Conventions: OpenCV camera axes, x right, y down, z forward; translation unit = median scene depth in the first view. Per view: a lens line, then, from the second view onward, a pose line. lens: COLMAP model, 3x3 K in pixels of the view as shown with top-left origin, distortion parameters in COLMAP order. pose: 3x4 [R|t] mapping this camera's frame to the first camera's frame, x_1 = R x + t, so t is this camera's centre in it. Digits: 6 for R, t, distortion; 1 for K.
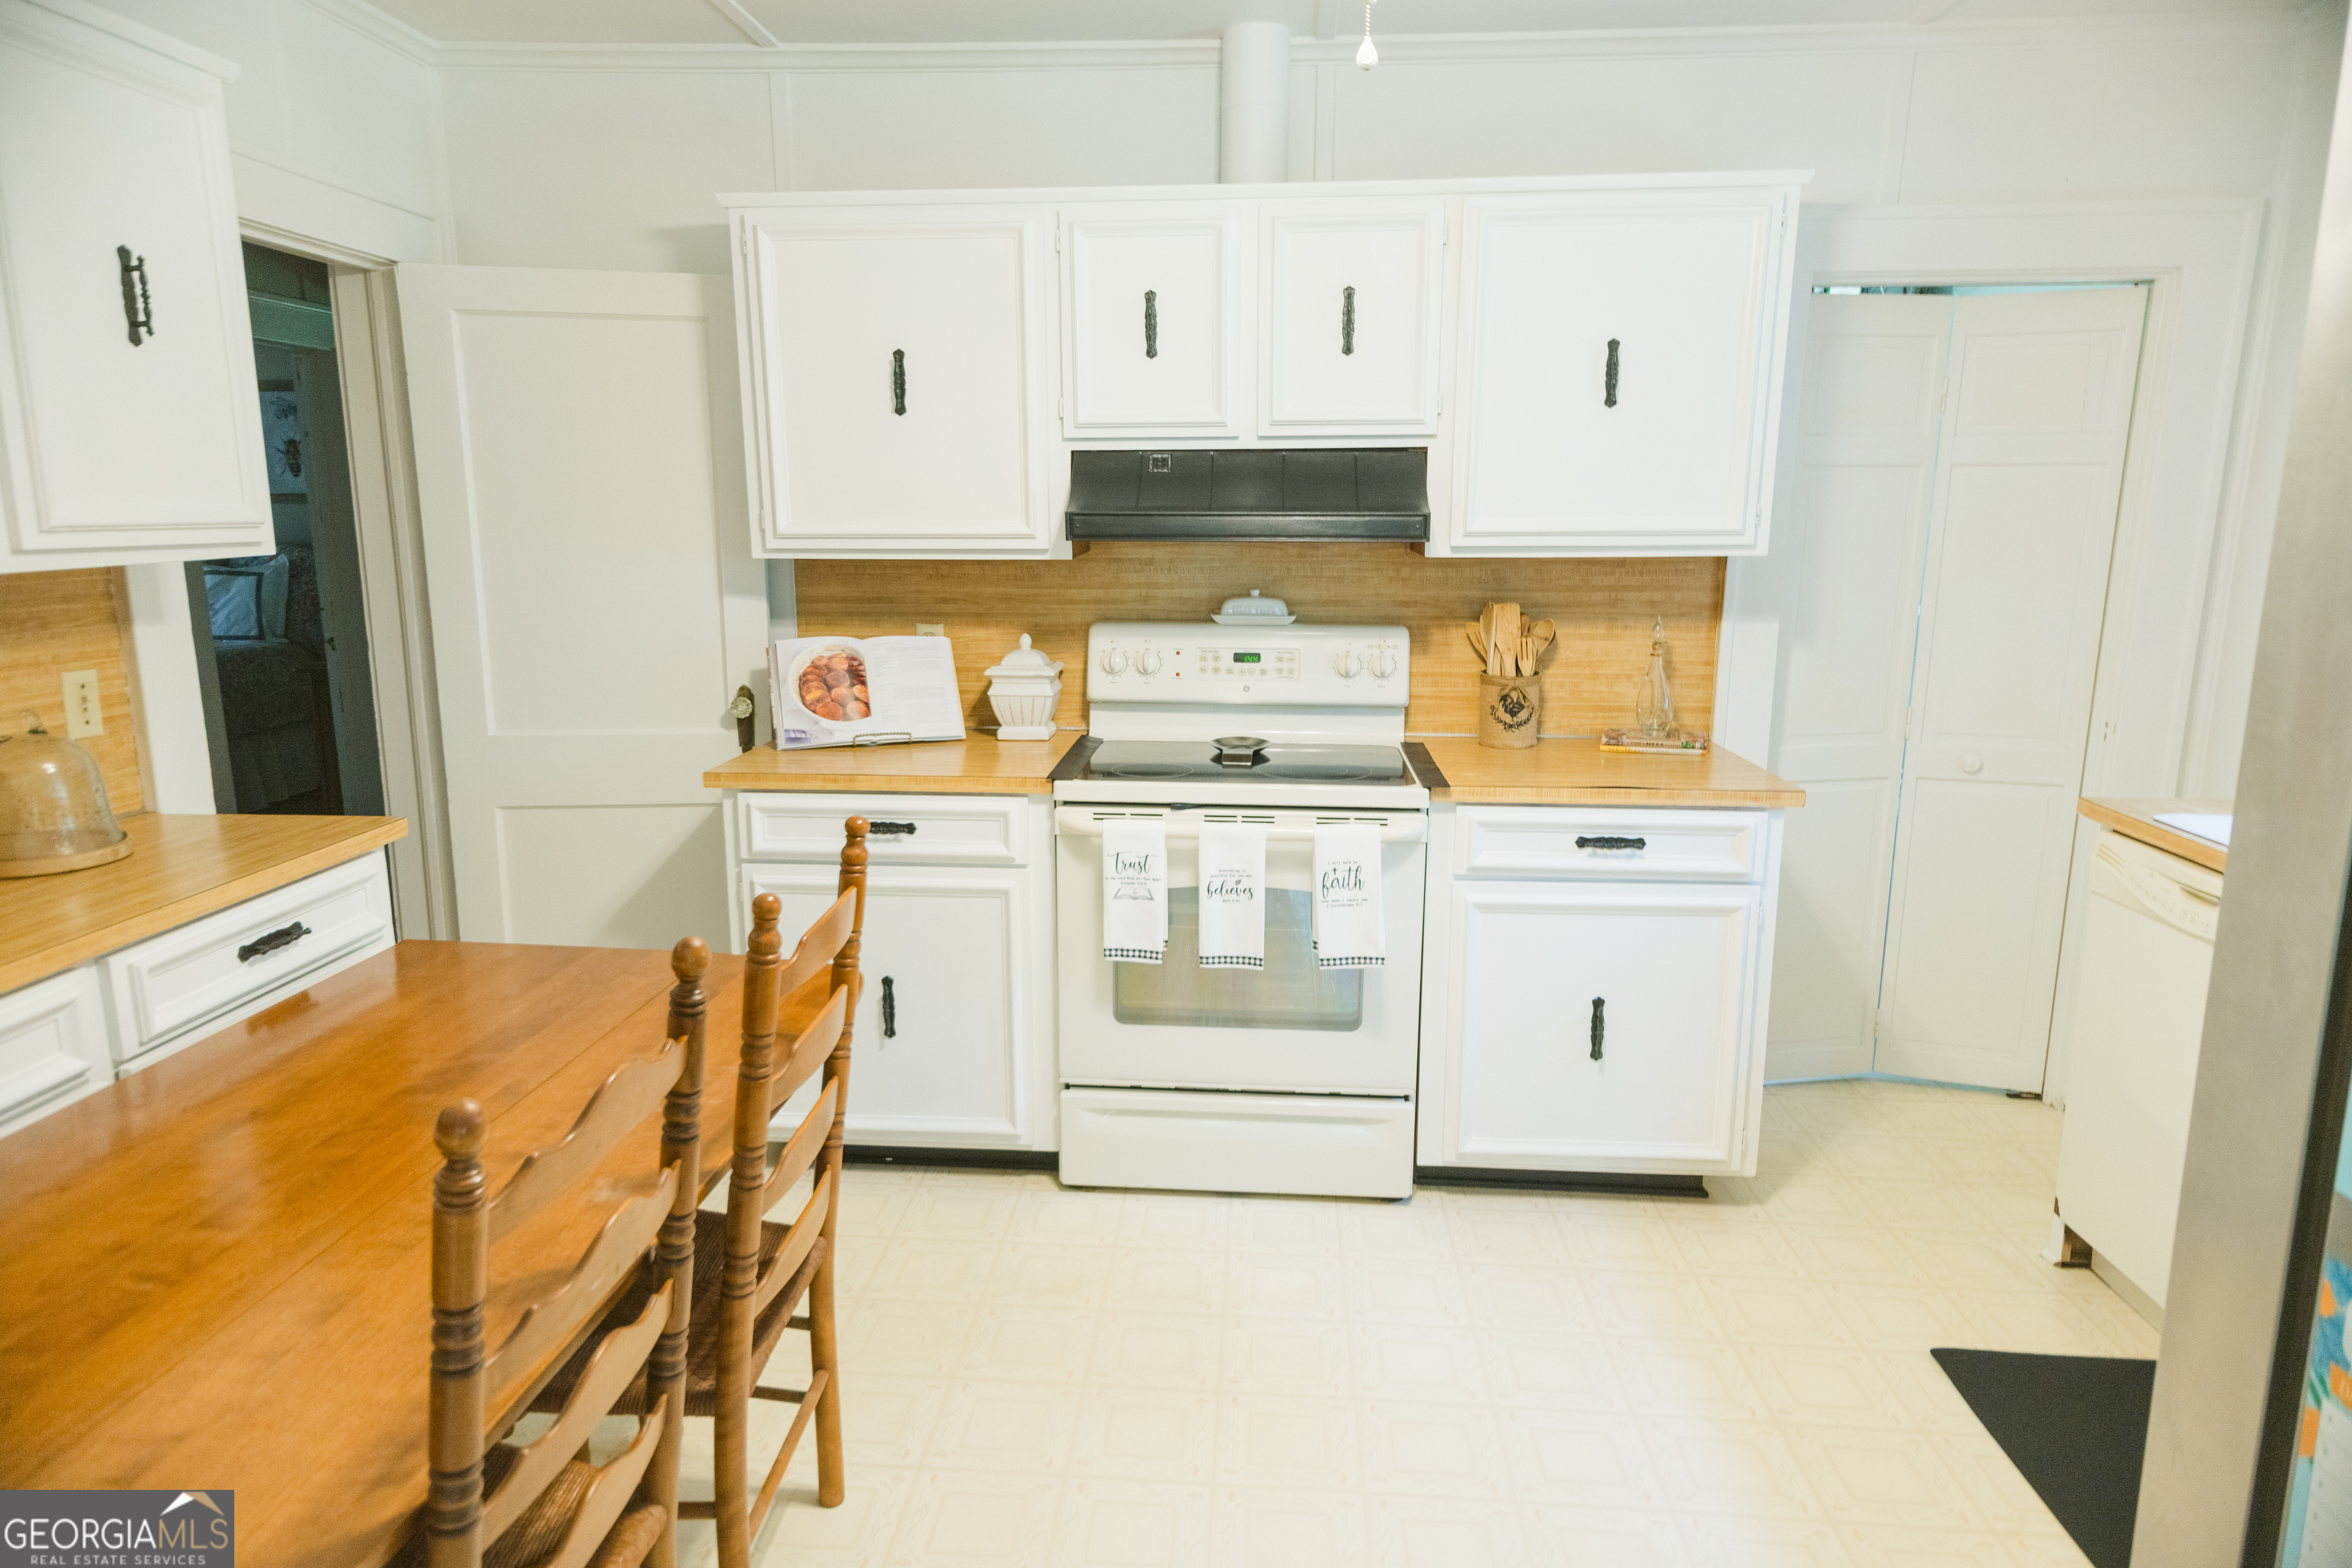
lens RADIAL K [[1461.8, 0, 1176.0], [0, 1461.8, 784.0], [0, 0, 1]] dist [0.017083, 0.012290]
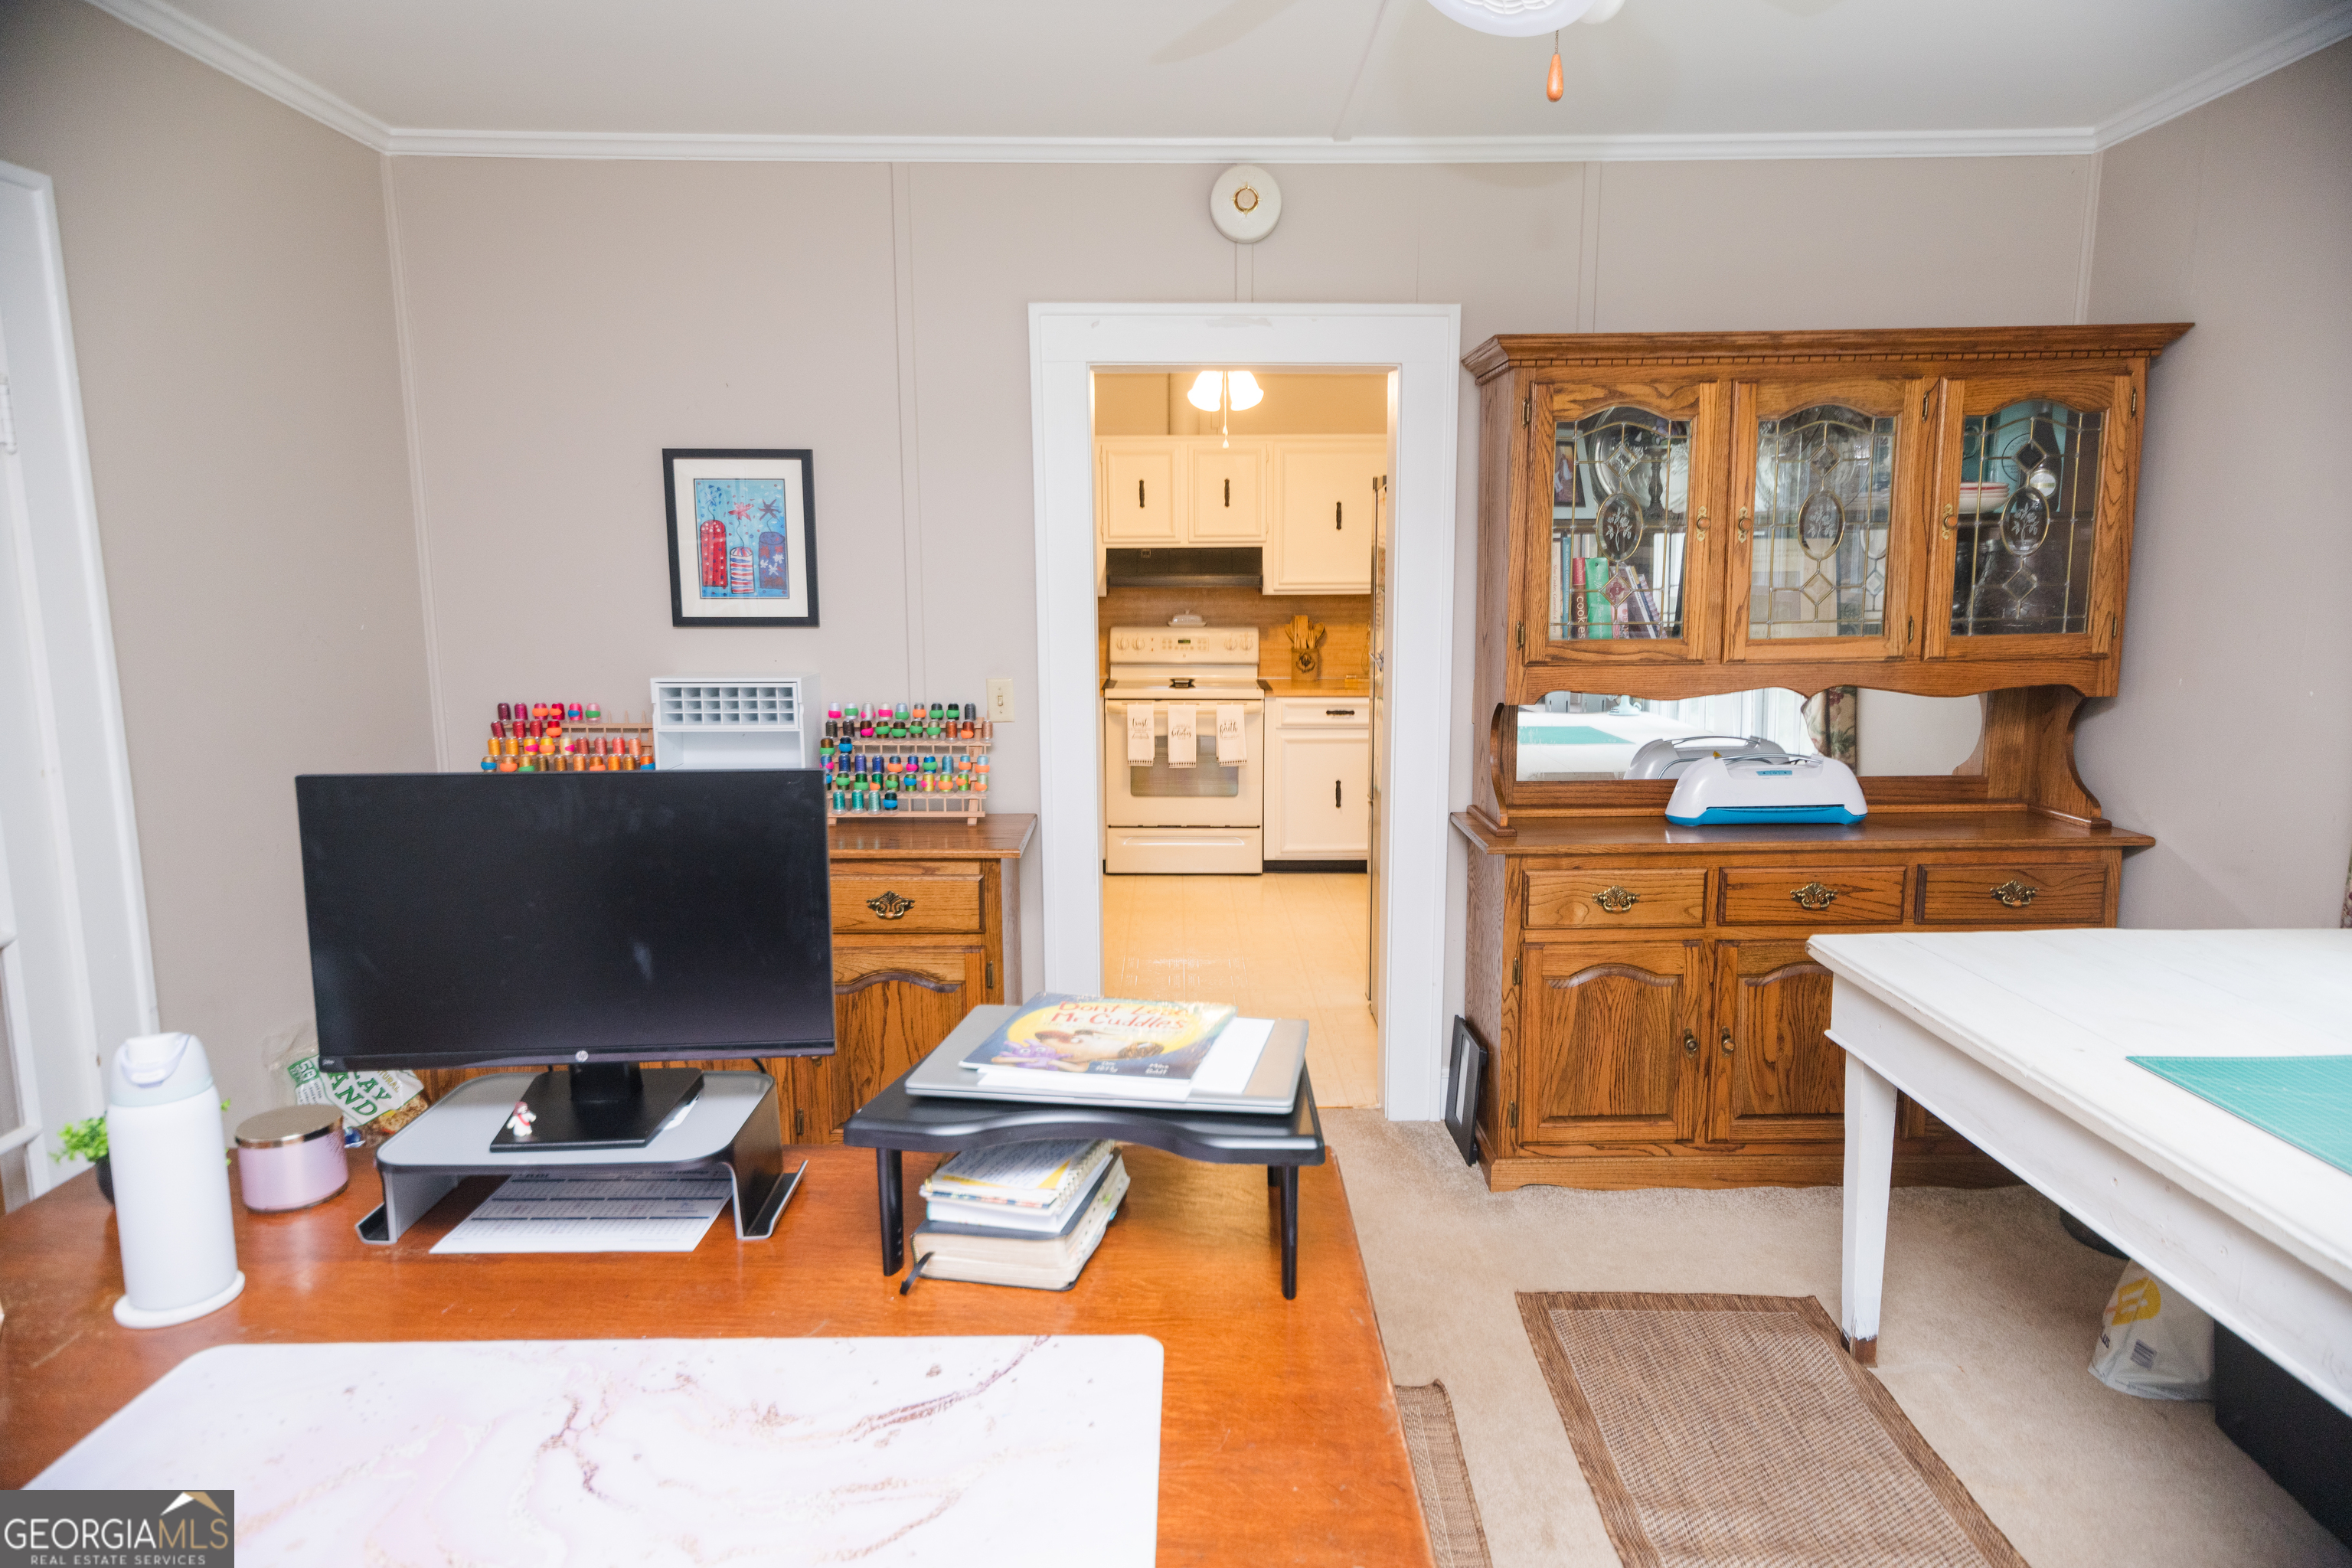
lens RADIAL K [[1461.8, 0, 1176.0], [0, 1461.8, 784.0], [0, 0, 1]] dist [0.017083, 0.012290]
pose [[0.997647, -0.013172, 0.067276, -0.123064], [0.015920, 0.999054, -0.040470, 0.232749], [-0.066679, 0.041445, 0.996913, -1.262346]]
